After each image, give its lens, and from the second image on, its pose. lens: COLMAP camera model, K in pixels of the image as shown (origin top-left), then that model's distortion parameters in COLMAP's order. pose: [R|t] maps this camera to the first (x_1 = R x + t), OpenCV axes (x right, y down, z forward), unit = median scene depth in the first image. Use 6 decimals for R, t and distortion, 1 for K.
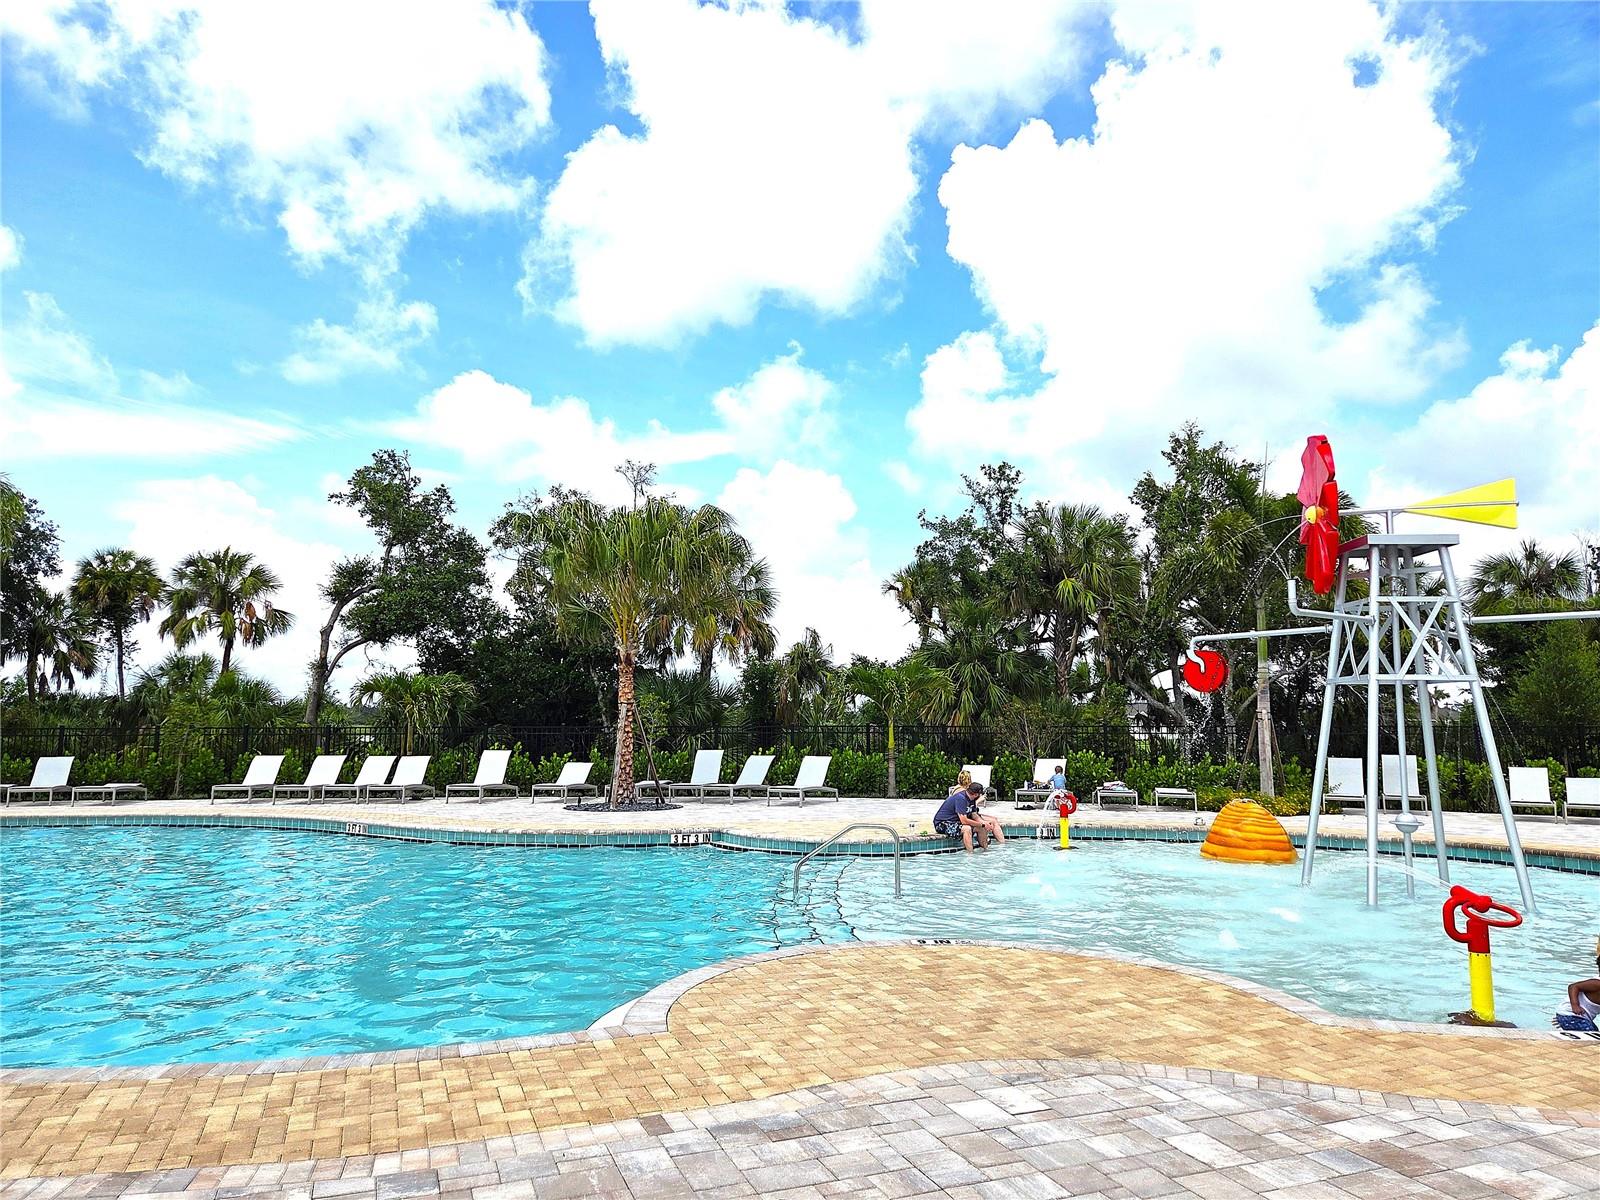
lens RADIAL K [[1079.8, 0, 800.0], [0, 1079.8, 600.0], [0, 0, 1]] dist [0.042814, -0.001847]
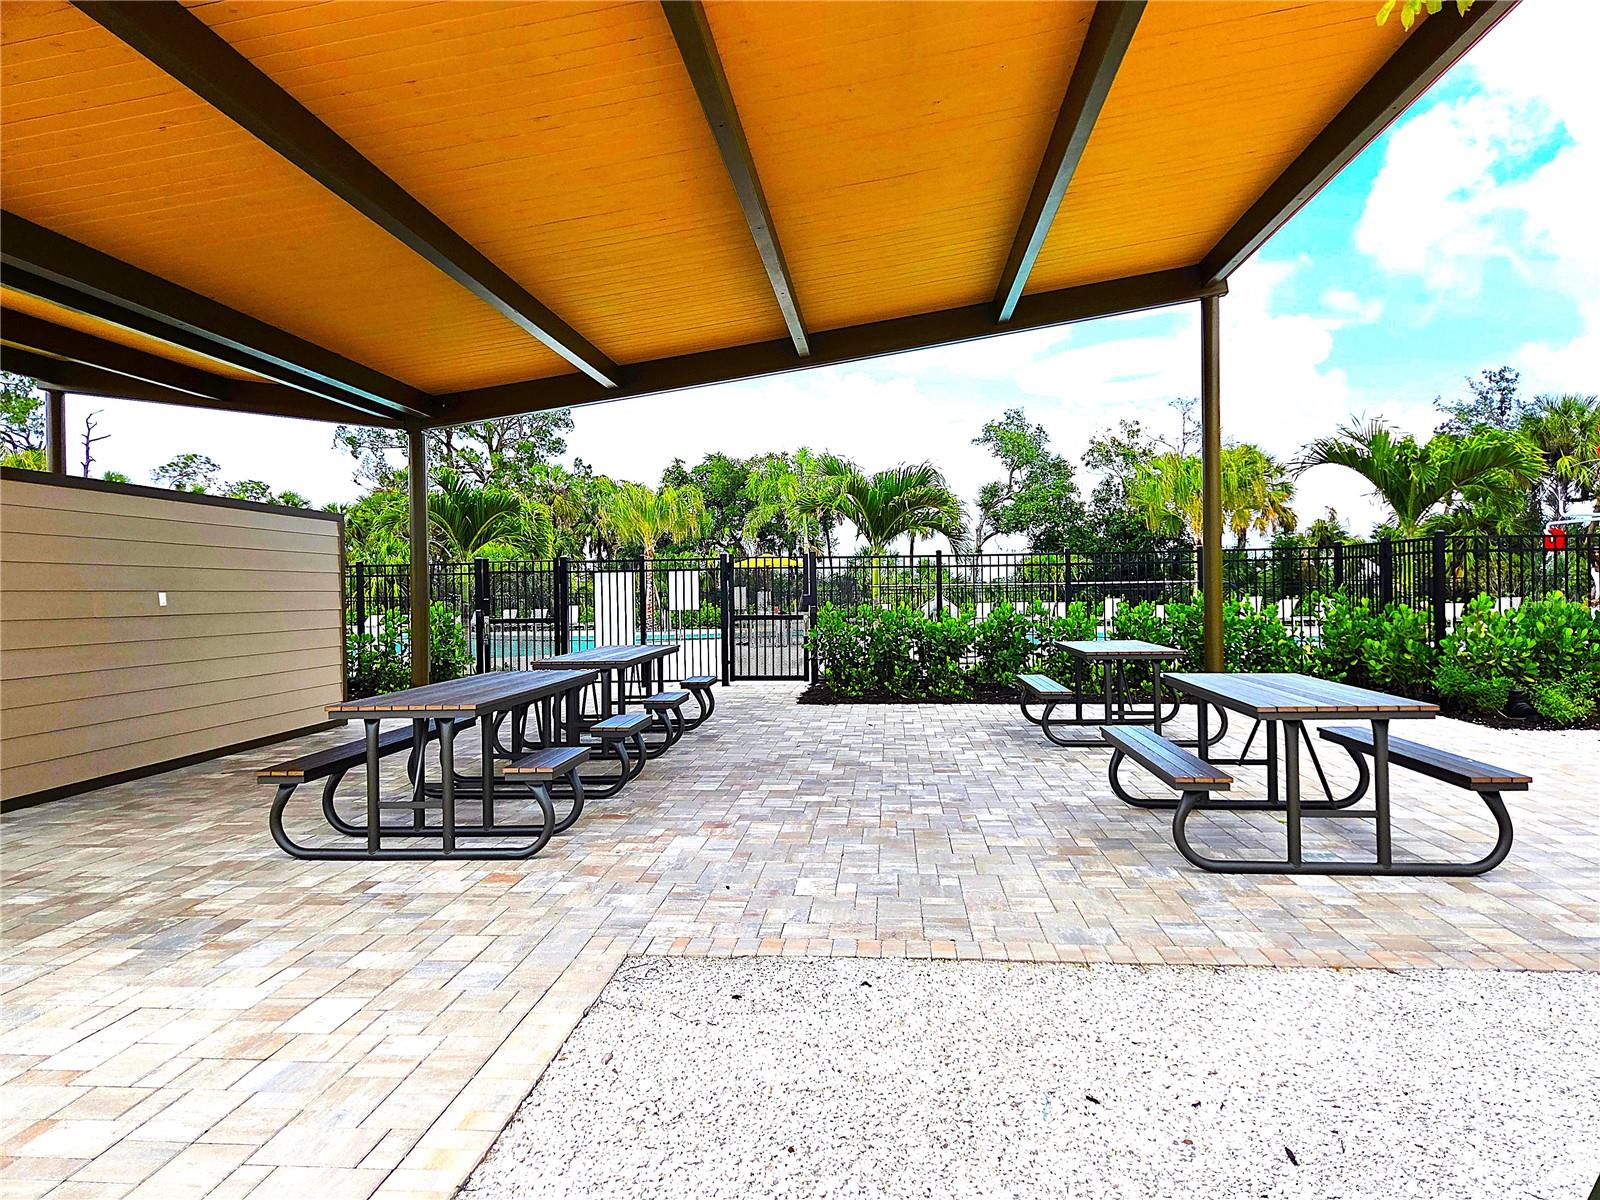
lens RADIAL K [[1079.8, 0, 800.0], [0, 1079.8, 600.0], [0, 0, 1]] dist [0.042814, -0.001847]
pose [[0.898083, -0.017457, -0.439480, 0.013904], [0.069963, 0.992160, 0.103560, -0.043829], [0.434226, -0.123752, 0.892263, -0.449733]]
